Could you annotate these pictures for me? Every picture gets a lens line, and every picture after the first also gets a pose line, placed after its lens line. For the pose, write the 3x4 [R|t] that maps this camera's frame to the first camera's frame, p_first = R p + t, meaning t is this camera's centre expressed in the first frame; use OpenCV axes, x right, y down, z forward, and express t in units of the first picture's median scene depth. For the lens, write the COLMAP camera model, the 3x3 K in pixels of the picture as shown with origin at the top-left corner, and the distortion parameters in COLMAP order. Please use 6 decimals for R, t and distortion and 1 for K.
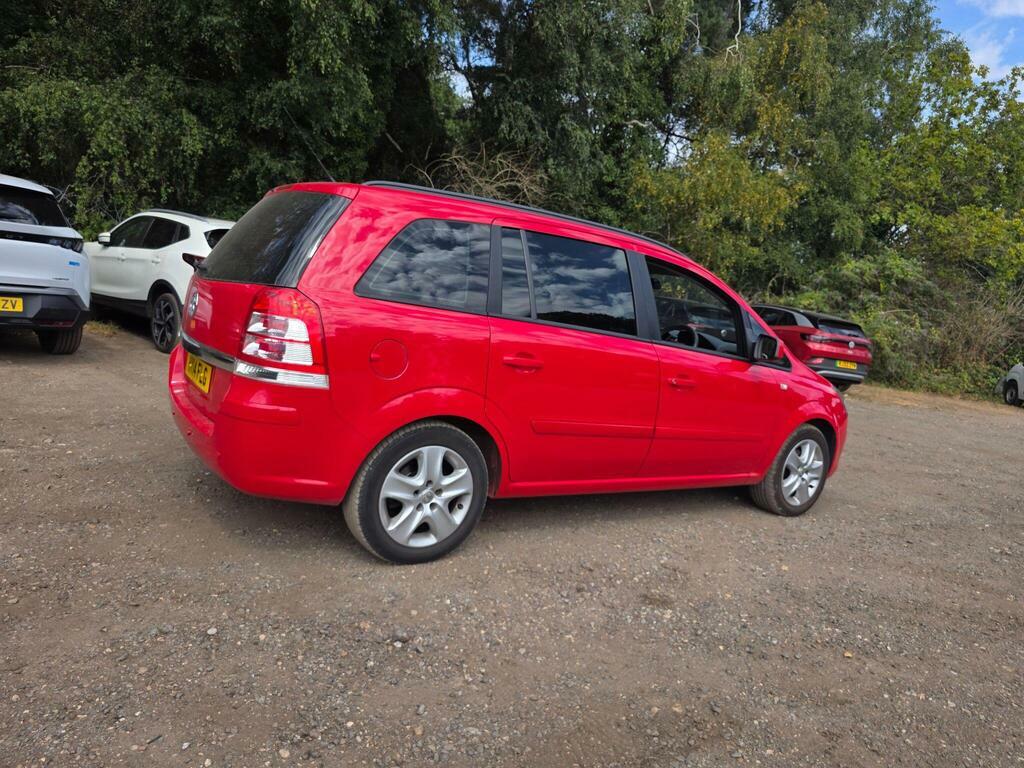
lens RADIAL K [[701.3, 0, 529.7], [0, 701.3, 381.4], [0, 0, 1]] dist [0.037556, -0.035839]
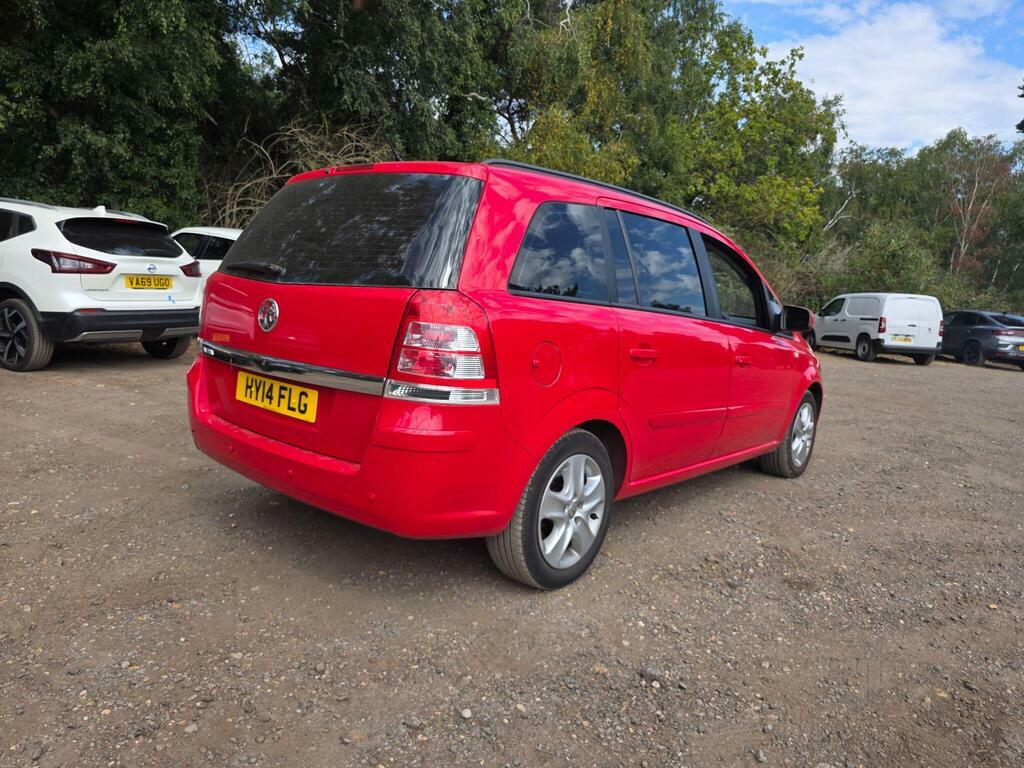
lens RADIAL K [[698.1, 0, 510.0], [0, 698.1, 380.1], [0, 0, 1]] dist [0.037557, -0.037128]
pose [[0.964717, -0.089462, 0.247623, -0.160836], [0.081119, 0.995745, 0.043712, -0.018359], [-0.250480, -0.022083, 0.967870, 0.057592]]
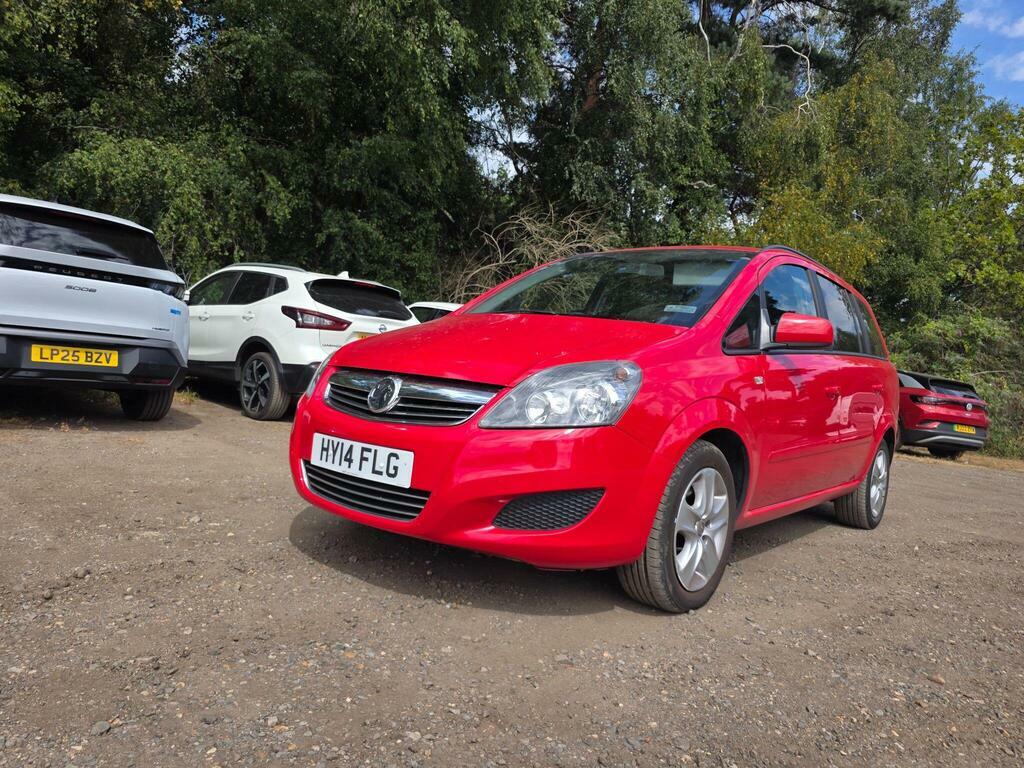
lens RADIAL K [[697.9, 0, 518.6], [0, 697.9, 379.6], [0, 0, 1]] dist [0.049103, -0.046868]
pose [[0.999621, -0.018100, -0.020748, -0.169846], [0.015582, 0.993164, -0.115680, 0.015438], [0.022700, 0.115313, 0.993070, 0.138971]]
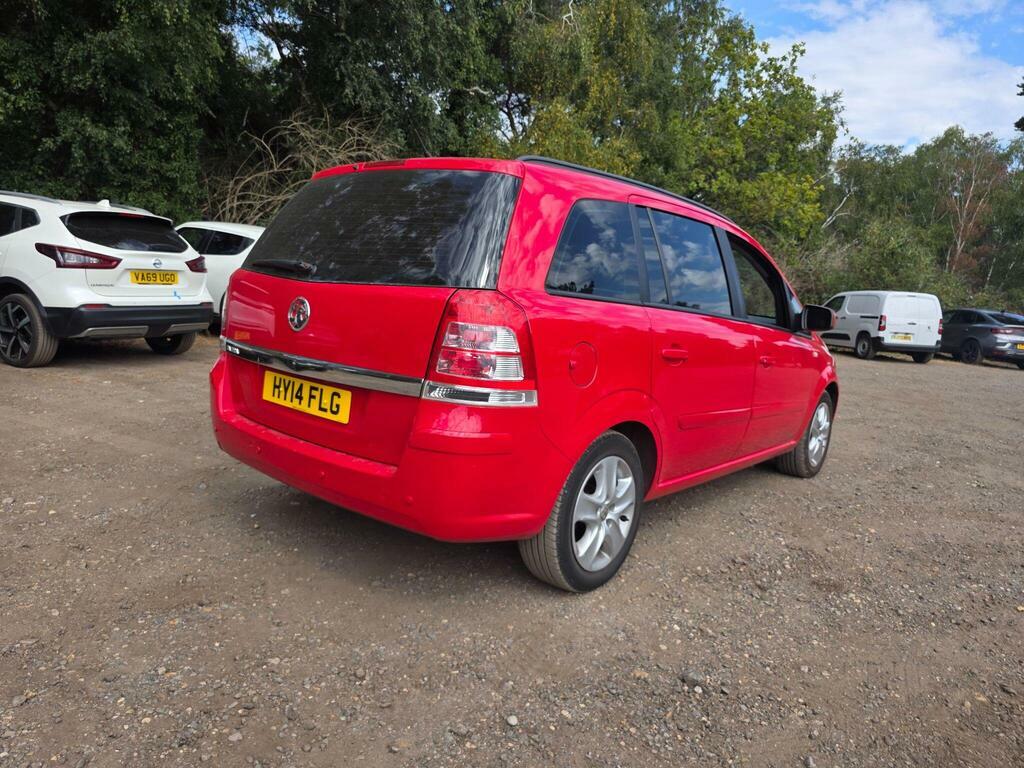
lens RADIAL K [[698.4, 0, 512.7], [0, 698.4, 383.0], [0, 0, 1]] dist [0.041167, -0.043094]
pose [[0.962278, -0.088969, 0.257109, -0.176159], [0.077476, 0.995503, 0.054510, -0.021750], [-0.260802, -0.032534, 0.964844, 0.065683]]
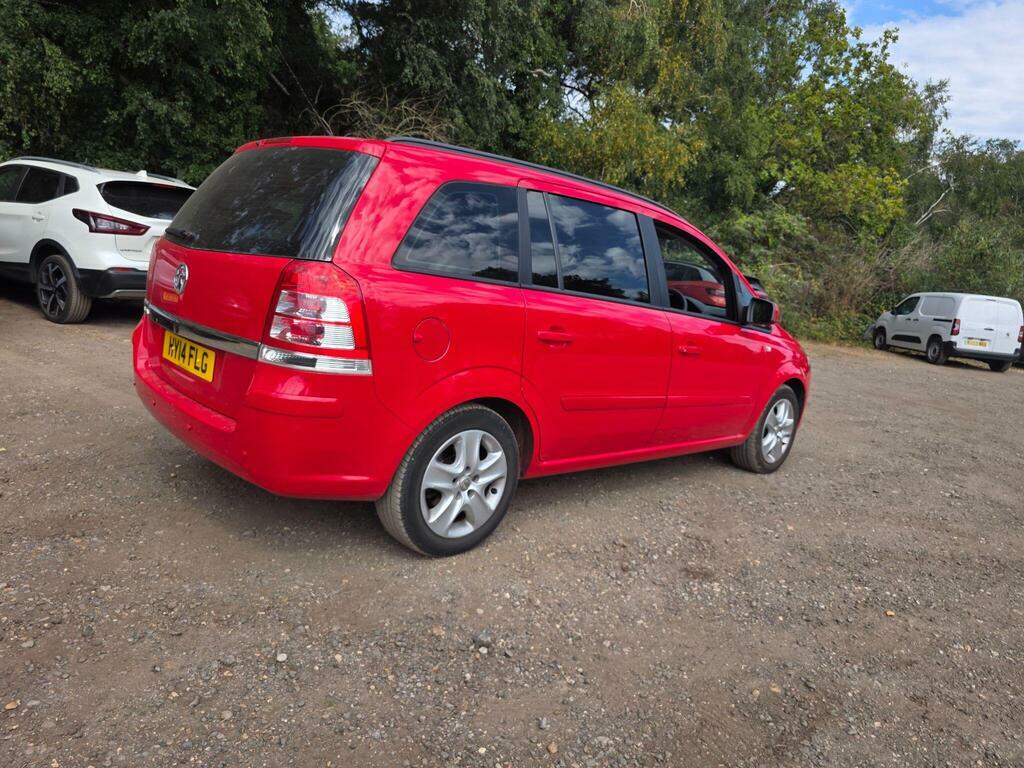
lens RADIAL K [[698.0, 0, 525.1], [0, 698.0, 385.2], [0, 0, 1]] dist [0.040108, -0.039506]
pose [[0.986839, -0.035667, 0.157725, -0.077918], [0.024268, 0.996991, 0.073616, -0.012433], [-0.159876, -0.068820, 0.984735, 0.030306]]
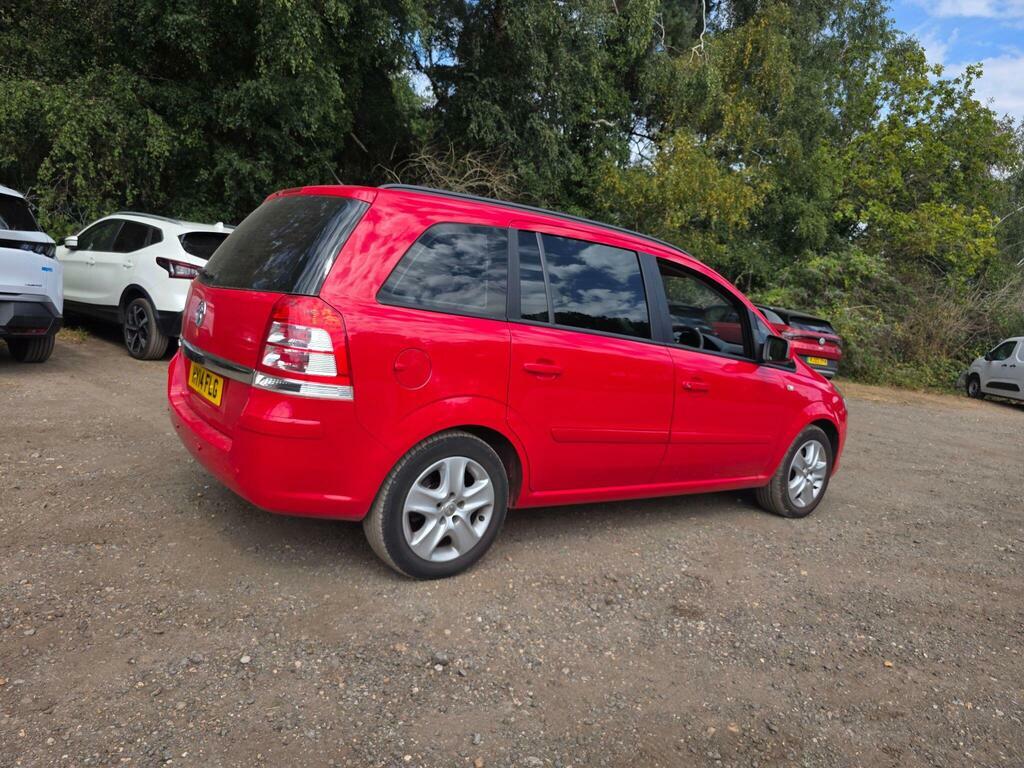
lens RADIAL K [[701.9, 0, 509.8], [0, 701.9, 375.5], [0, 0, 1]] dist [0.037740, -0.037306]
pose [[0.999453, -0.013757, 0.030089, -0.033350], [0.013949, 0.999884, -0.006180, -0.004845], [-0.030001, 0.006597, 0.999528, 0.010589]]
